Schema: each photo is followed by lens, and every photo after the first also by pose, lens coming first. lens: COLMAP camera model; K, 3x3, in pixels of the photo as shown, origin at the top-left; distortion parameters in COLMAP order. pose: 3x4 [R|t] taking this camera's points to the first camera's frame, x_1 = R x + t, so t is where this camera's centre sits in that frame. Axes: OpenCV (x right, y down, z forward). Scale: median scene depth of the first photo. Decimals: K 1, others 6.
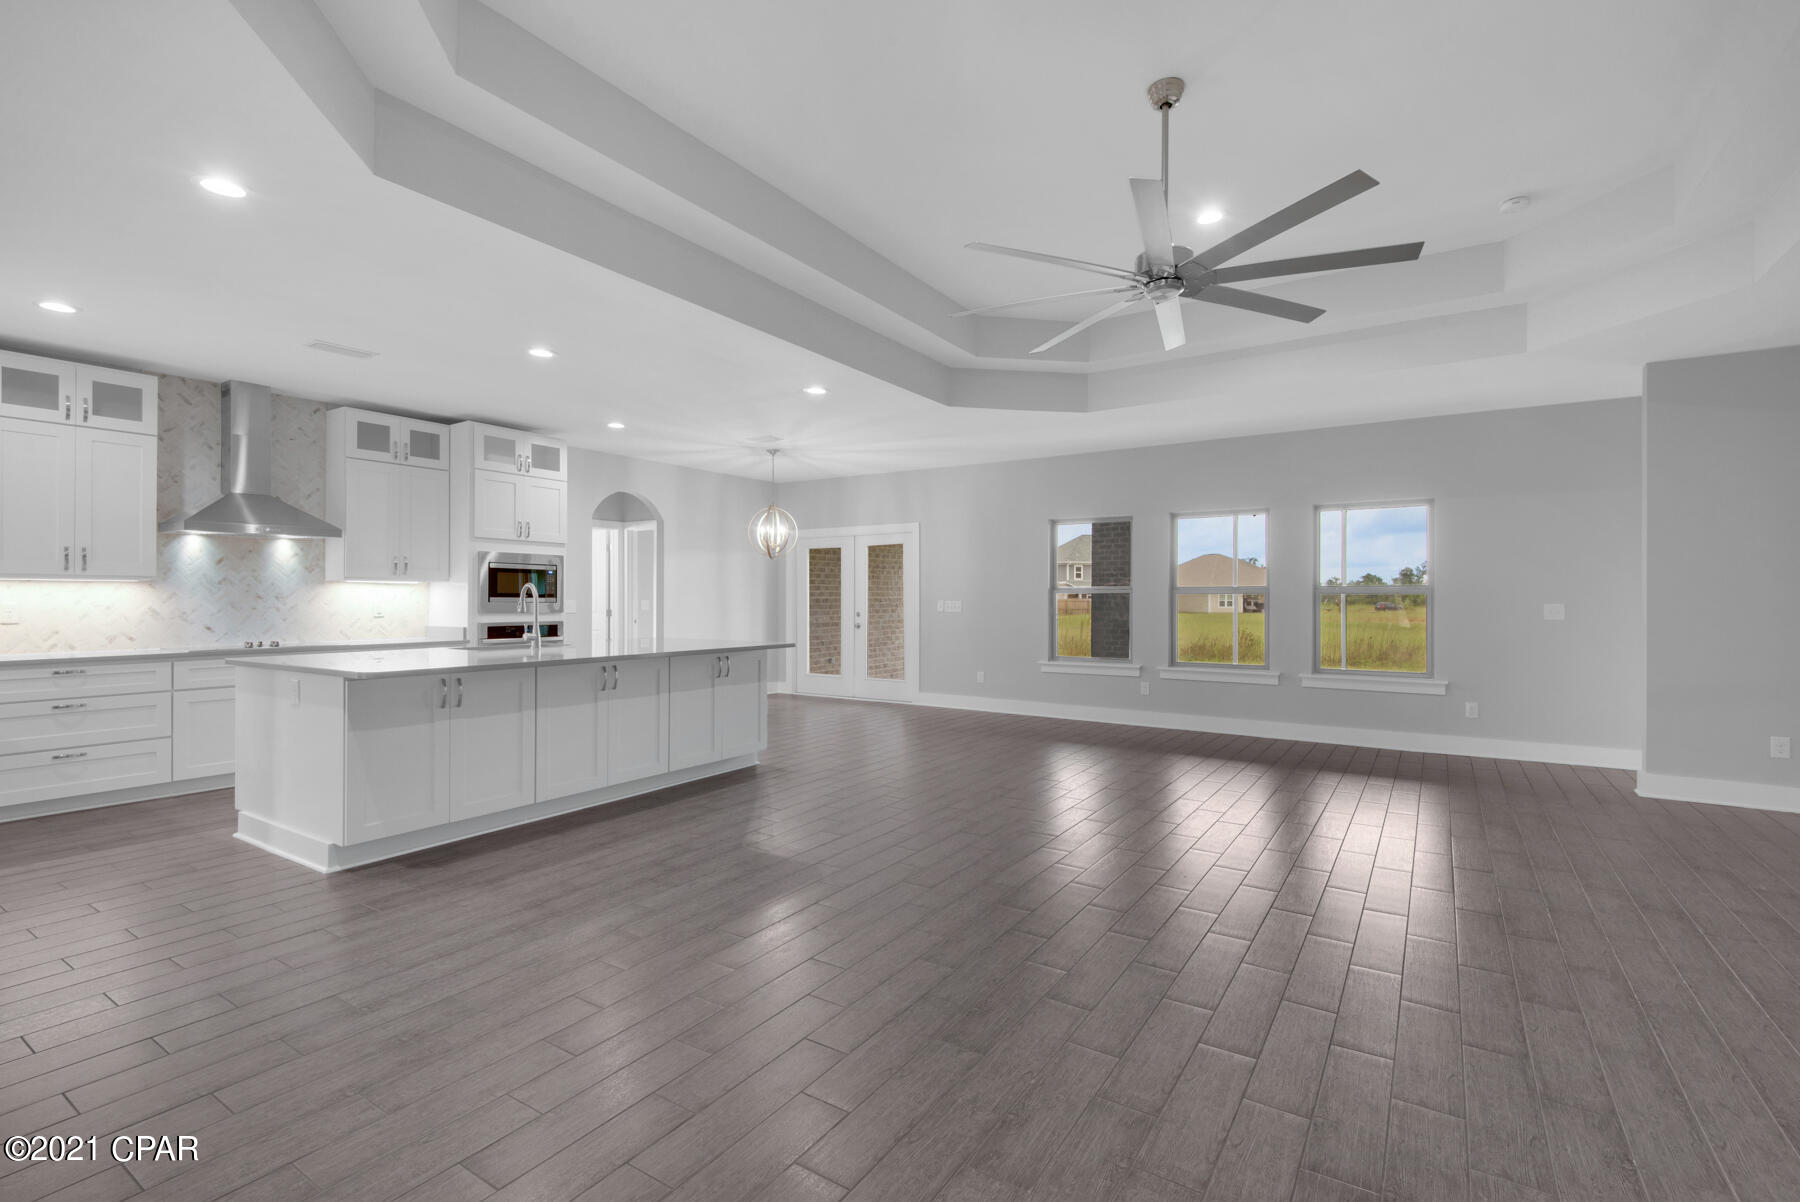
lens RADIAL K [[823.6, 0, 898.8], [0, 823.6, 594.6], [0, 0, 1]] dist [0.028882, -0.015761]
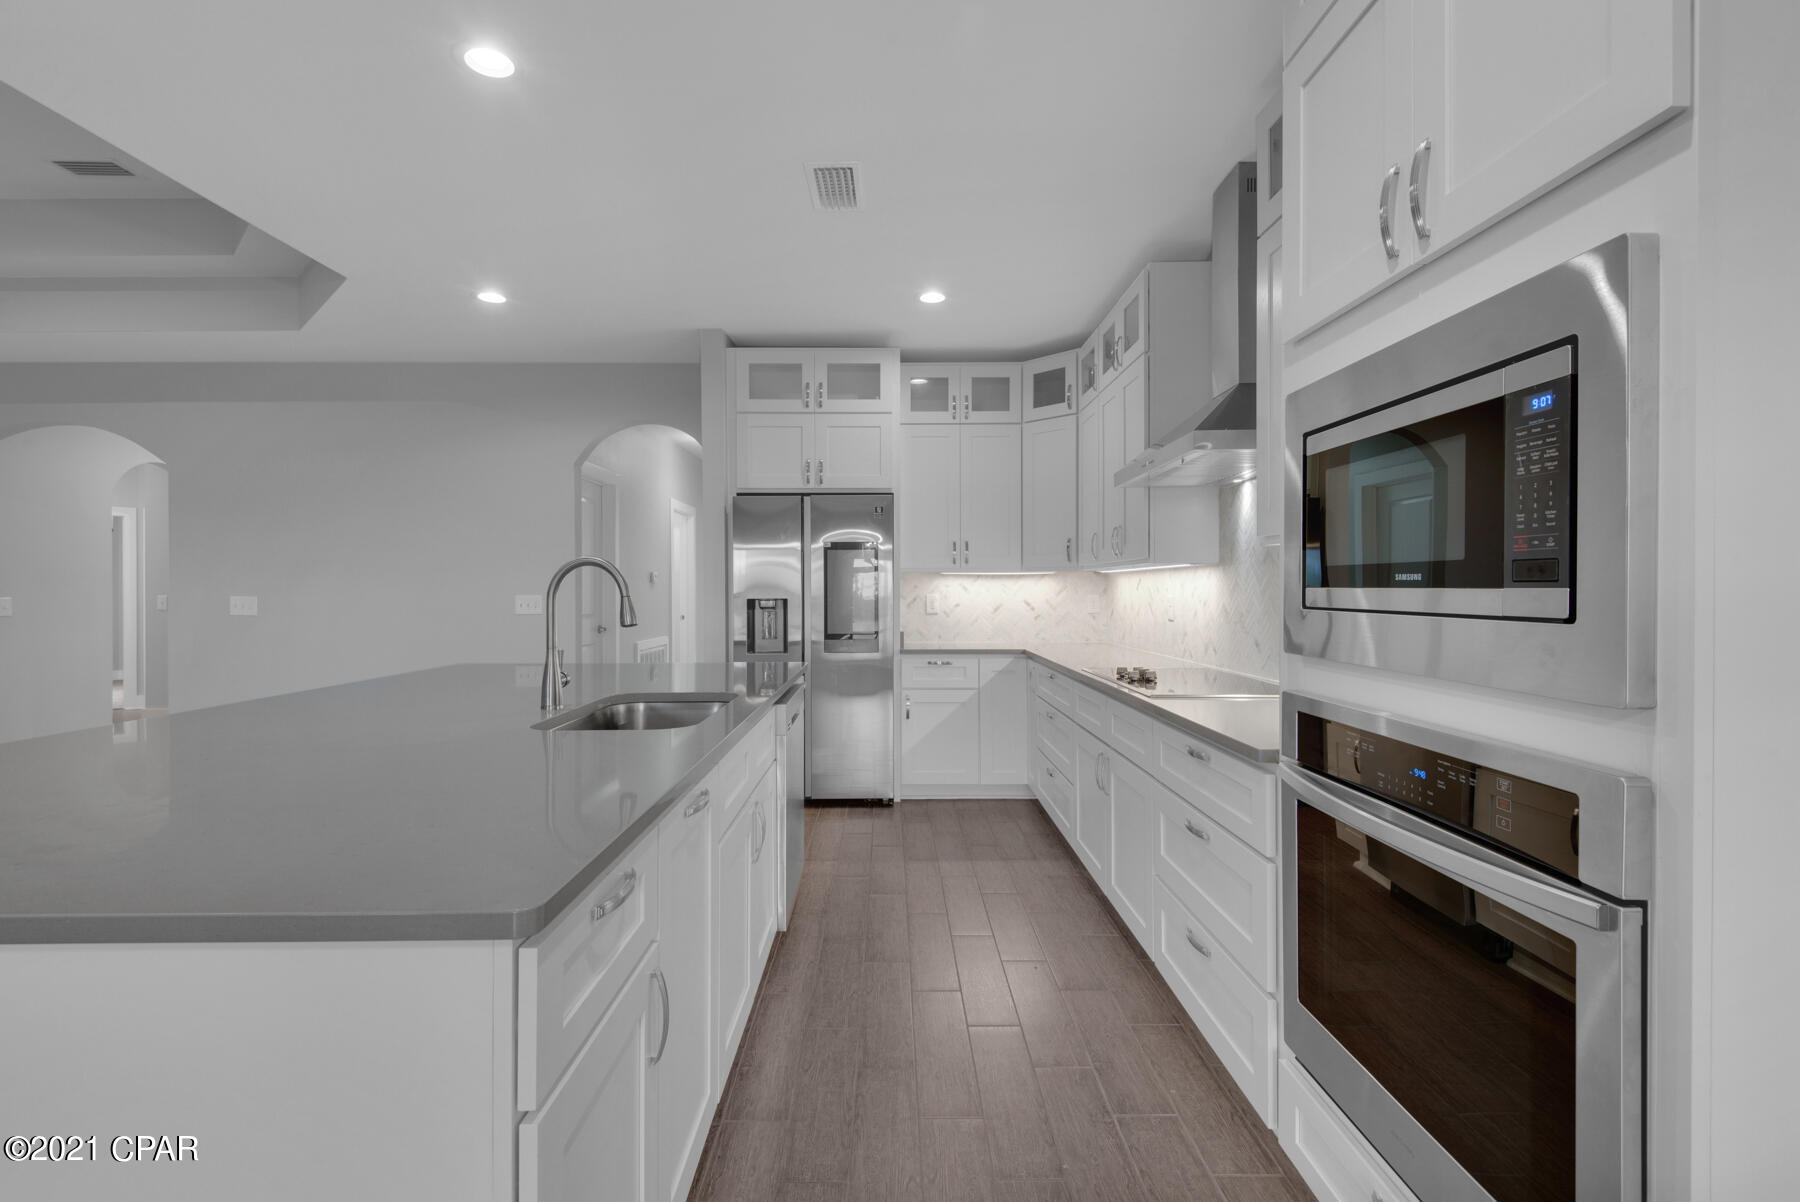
lens RADIAL K [[823.6, 0, 898.8], [0, 823.6, 594.6], [0, 0, 1]] dist [0.028882, -0.015761]
pose [[-0.833639, -0.001225, -0.552309, -0.299067], [-0.001980, 0.999998, 0.000770, 0.006193], [0.552306, 0.001736, -0.833639, 1.240452]]
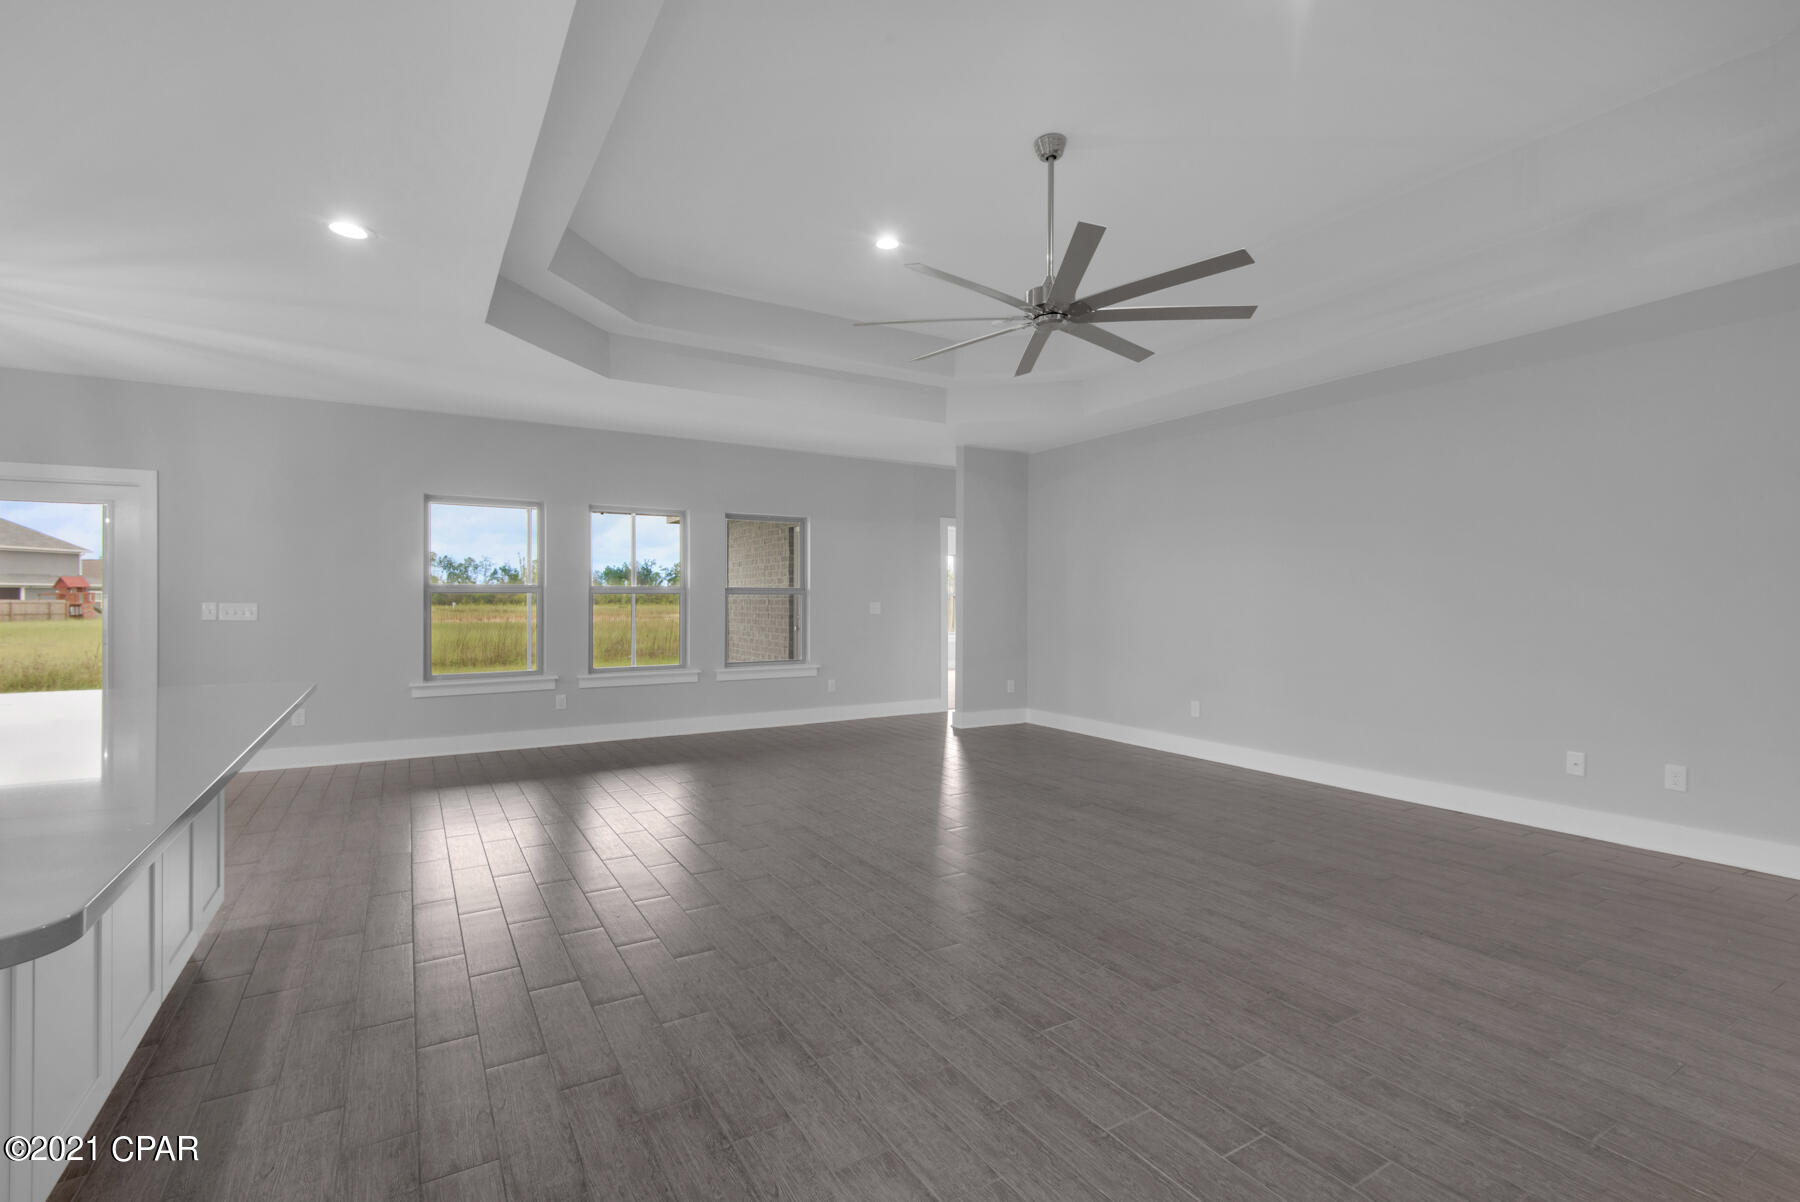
lens RADIAL K [[809.9, 0, 901.4], [0, 809.9, 581.2], [0, 0, 1]] dist [0.036853, -0.021781]
pose [[0.428720, 0.020304, 0.903209, -0.428089], [-0.000664, 0.999754, -0.022159, 0.007223], [-0.903437, 0.008900, 0.428628, 0.407366]]
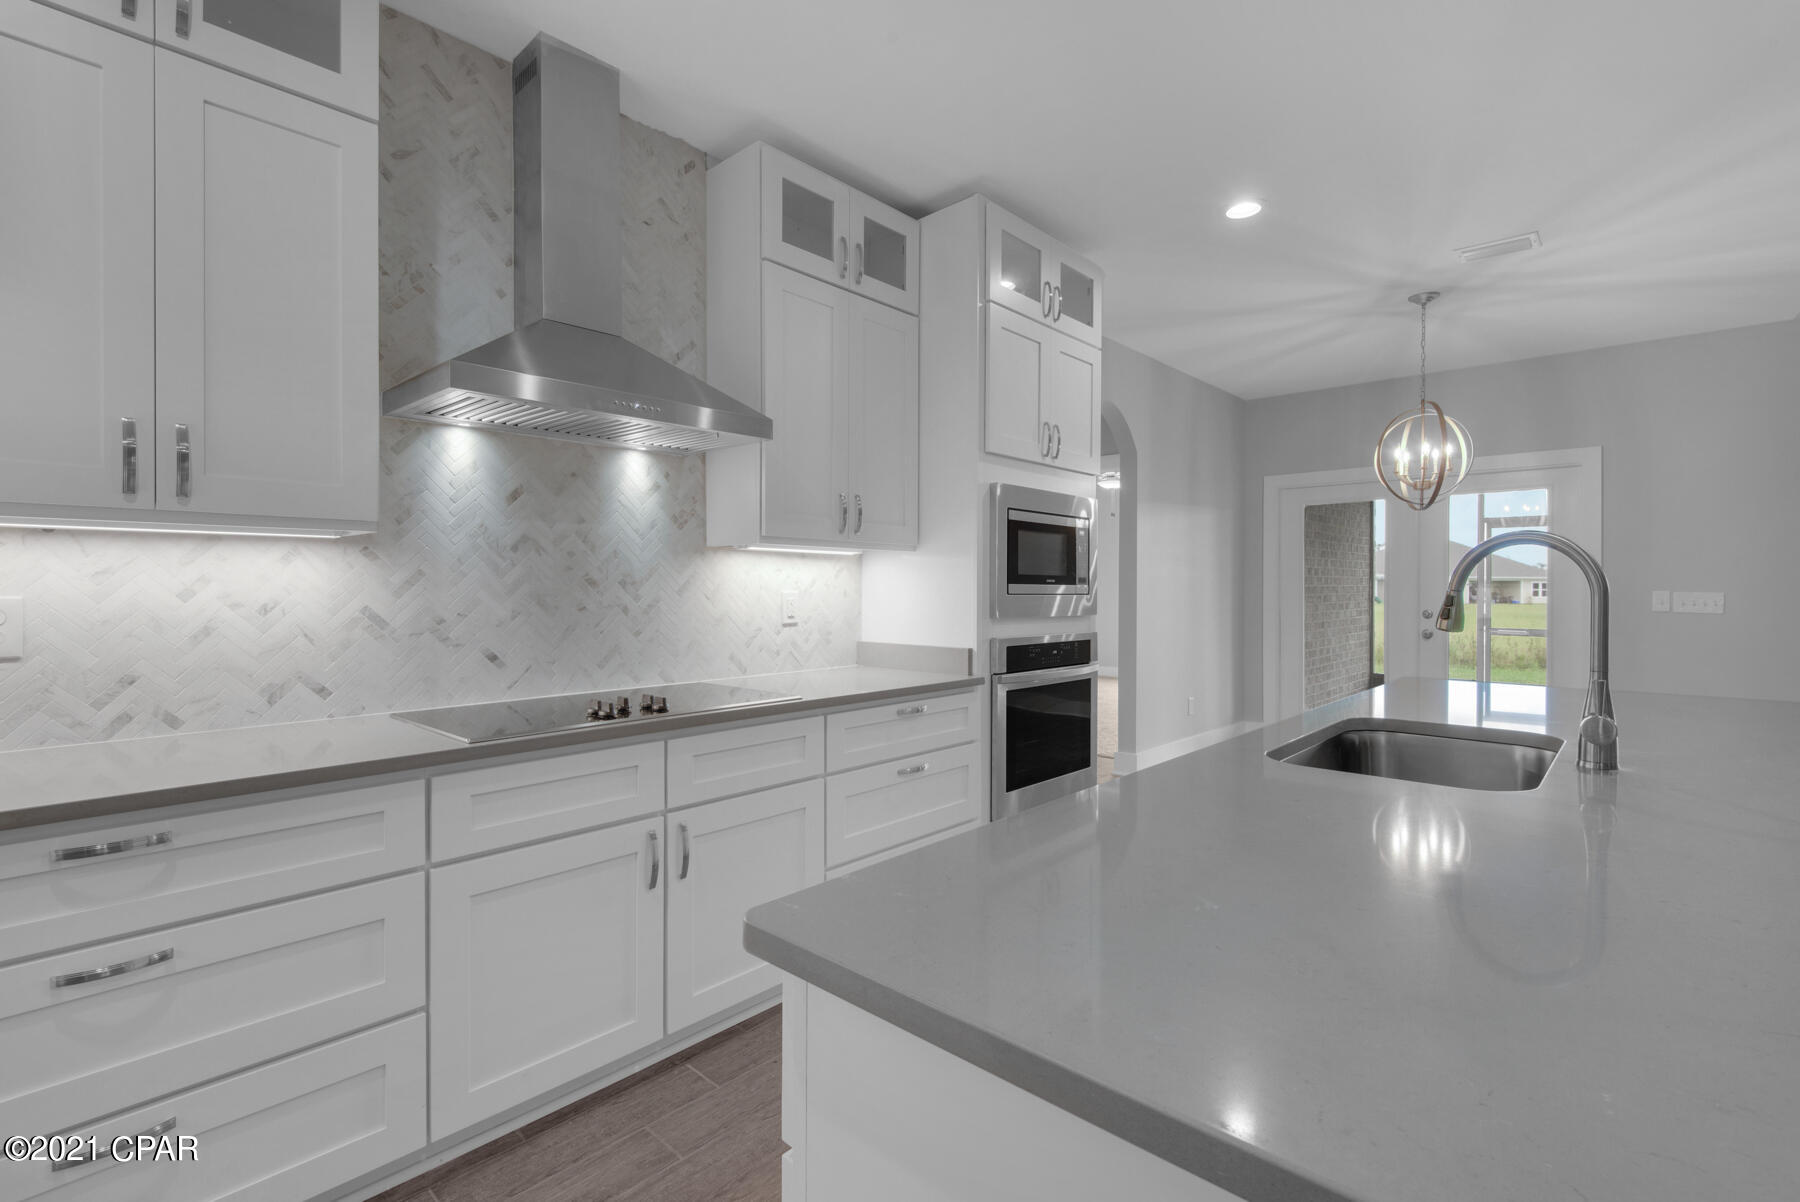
lens RADIAL K [[823.6, 0, 898.8], [0, 823.6, 594.6], [0, 0, 1]] dist [0.028882, -0.015761]
pose [[0.986840, 0.001650, -0.161689, -0.526855], [0.000430, 0.999918, 0.012828, 0.003912], [0.161696, -0.012728, 0.986758, 0.587723]]
